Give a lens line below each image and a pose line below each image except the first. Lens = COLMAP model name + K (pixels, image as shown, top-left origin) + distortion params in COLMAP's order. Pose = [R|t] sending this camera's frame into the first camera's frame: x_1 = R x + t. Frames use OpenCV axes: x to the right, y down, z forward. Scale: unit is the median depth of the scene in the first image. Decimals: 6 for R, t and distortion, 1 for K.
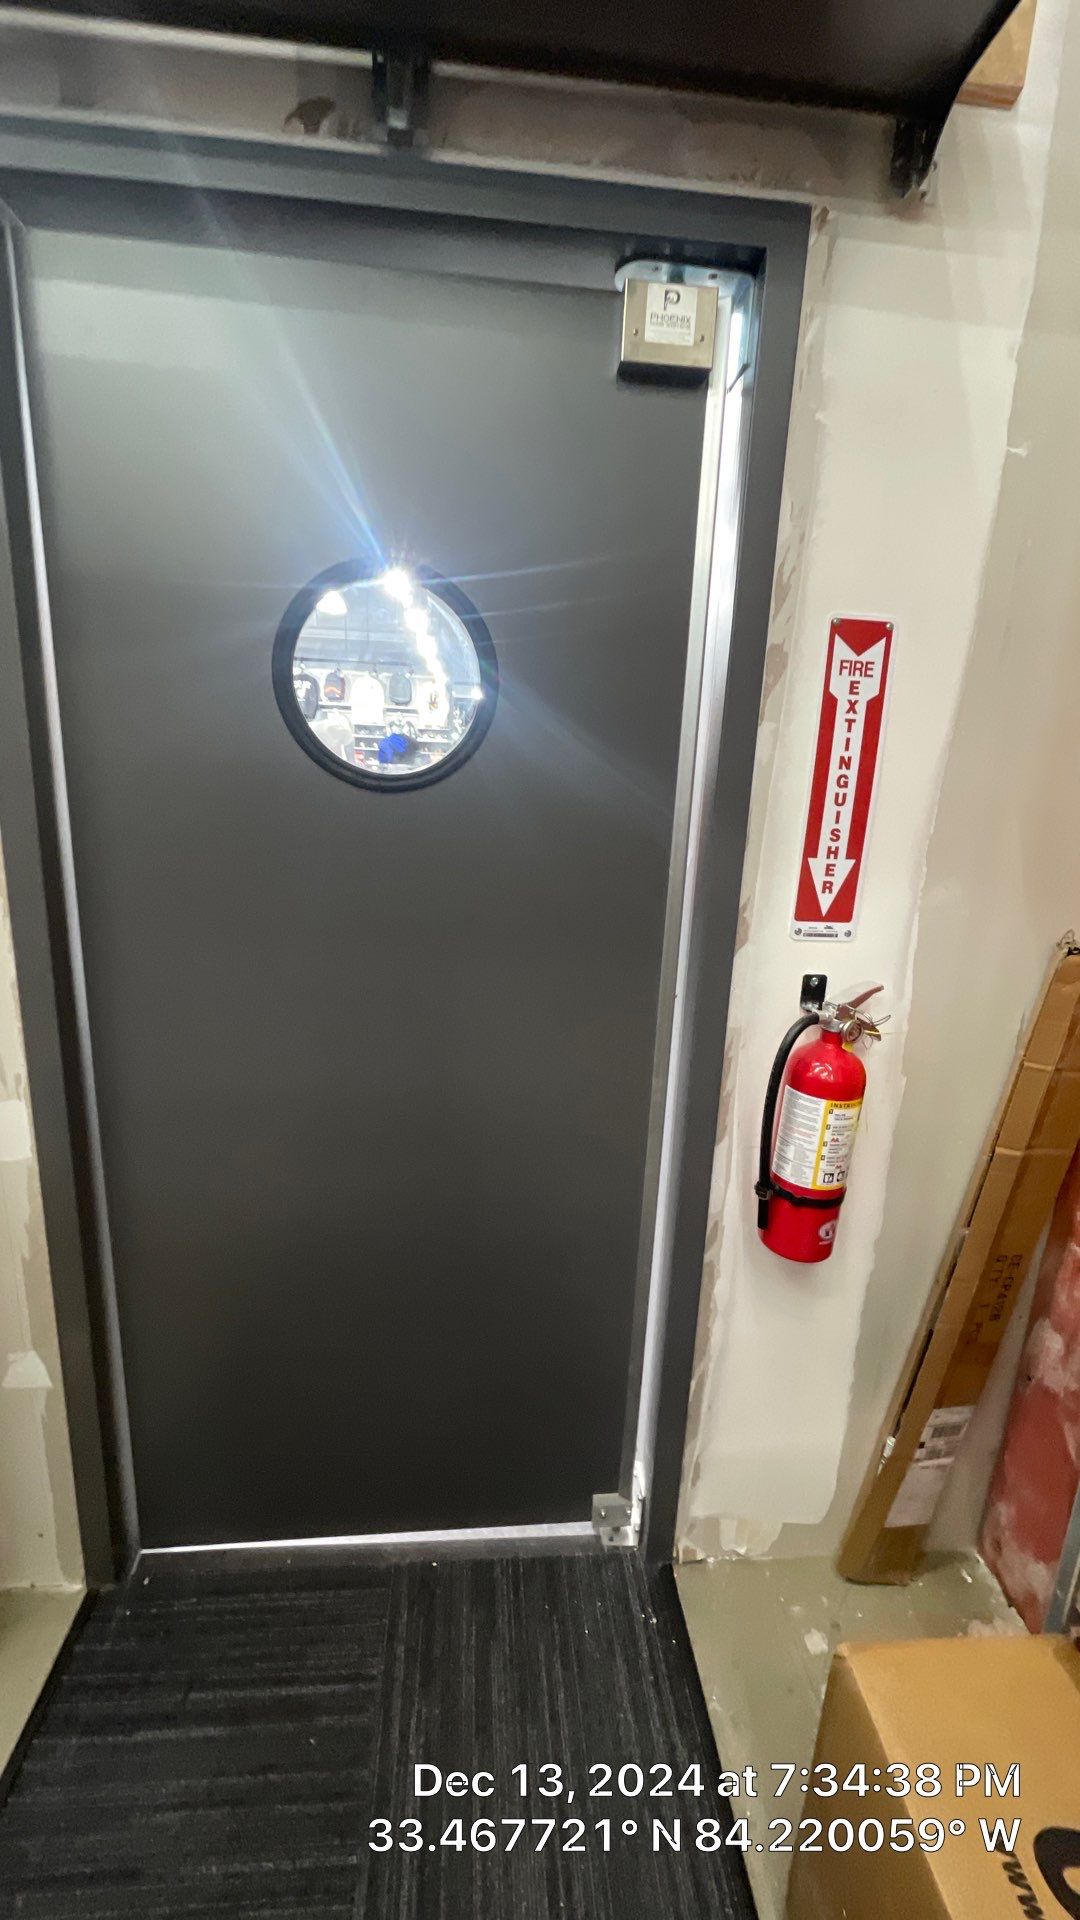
lens RADIAL K [[774.1, 0, 540.0], [0, 774.1, 960.0], [0, 0, 1]] dist [-0.001687, -0.000447]
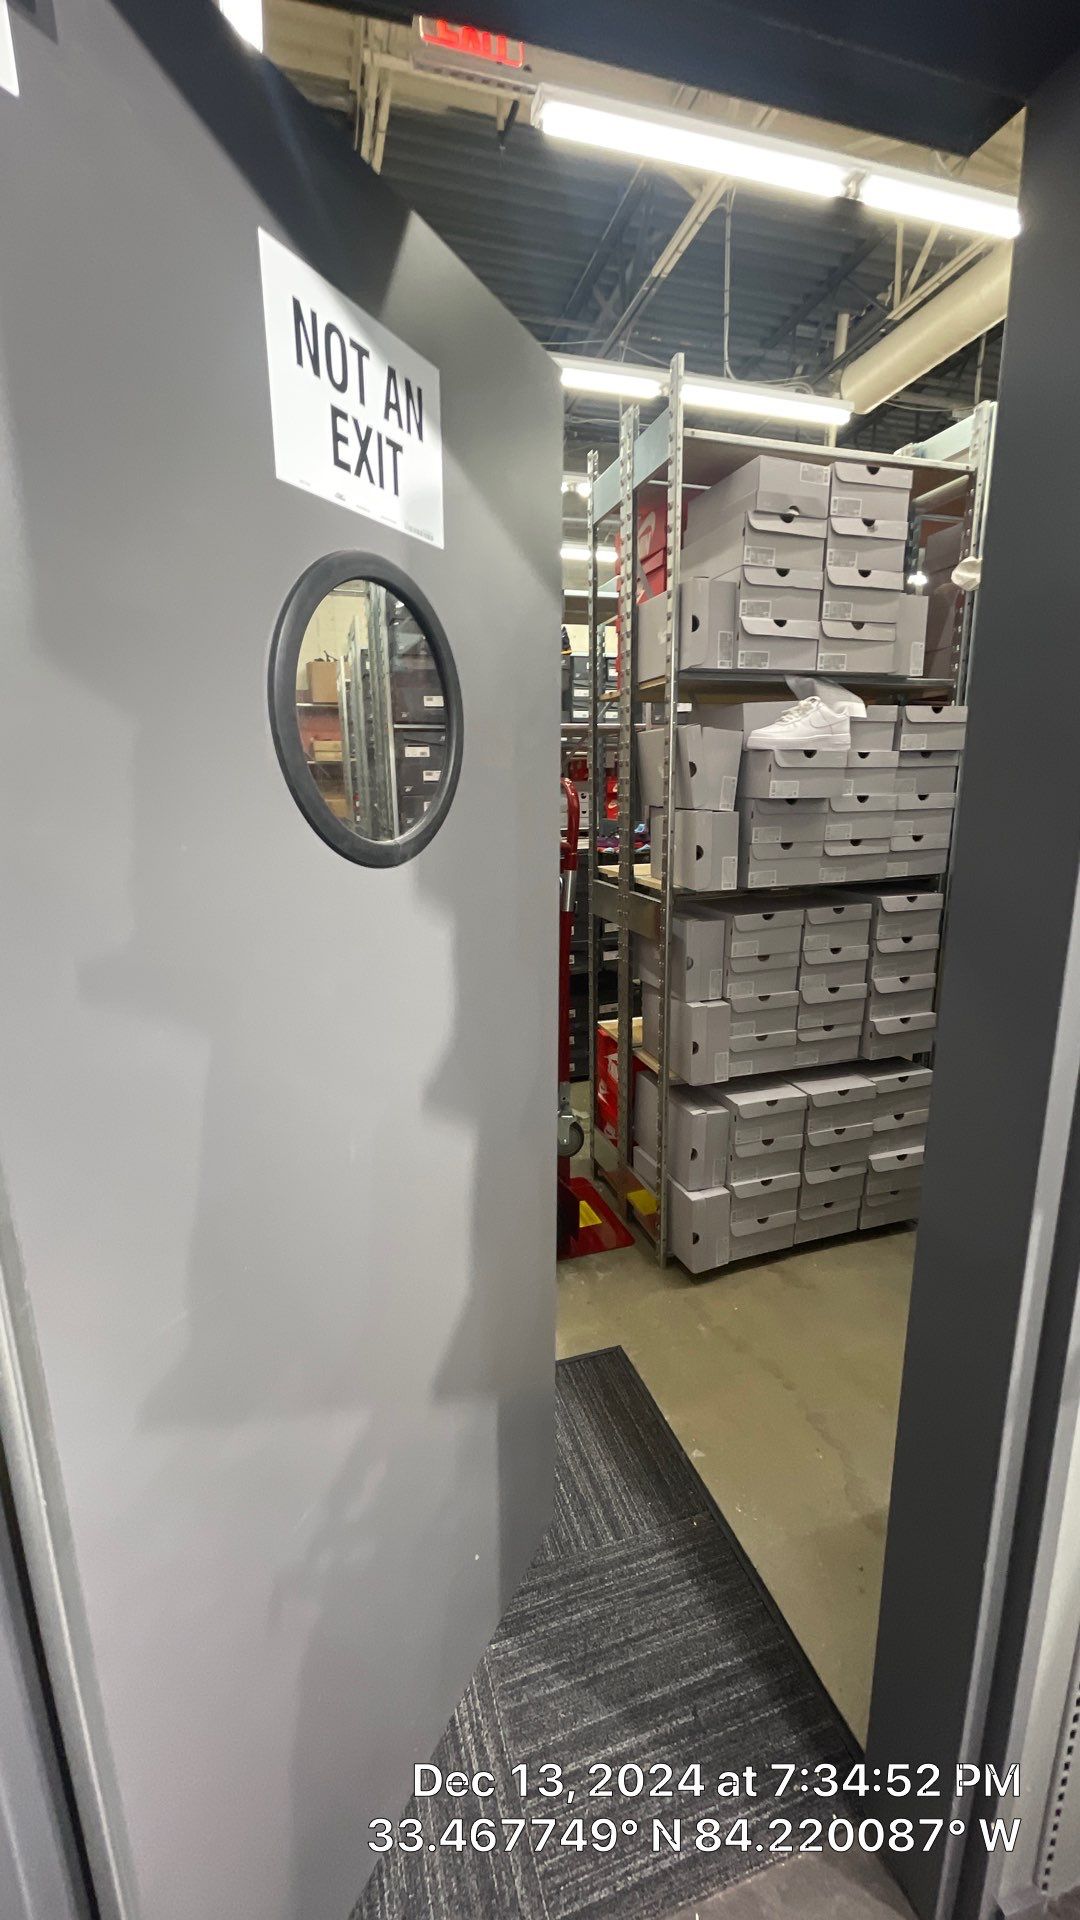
lens RADIAL K [[774.1, 0, 540.0], [0, 774.1, 960.0], [0, 0, 1]] dist [-0.001687, -0.000447]
pose [[-0.976393, 0.020097, -0.215066, -0.050427], [-0.073422, 0.905500, 0.417946, -0.409602], [0.203141, 0.423870, -0.882648, 1.508070]]
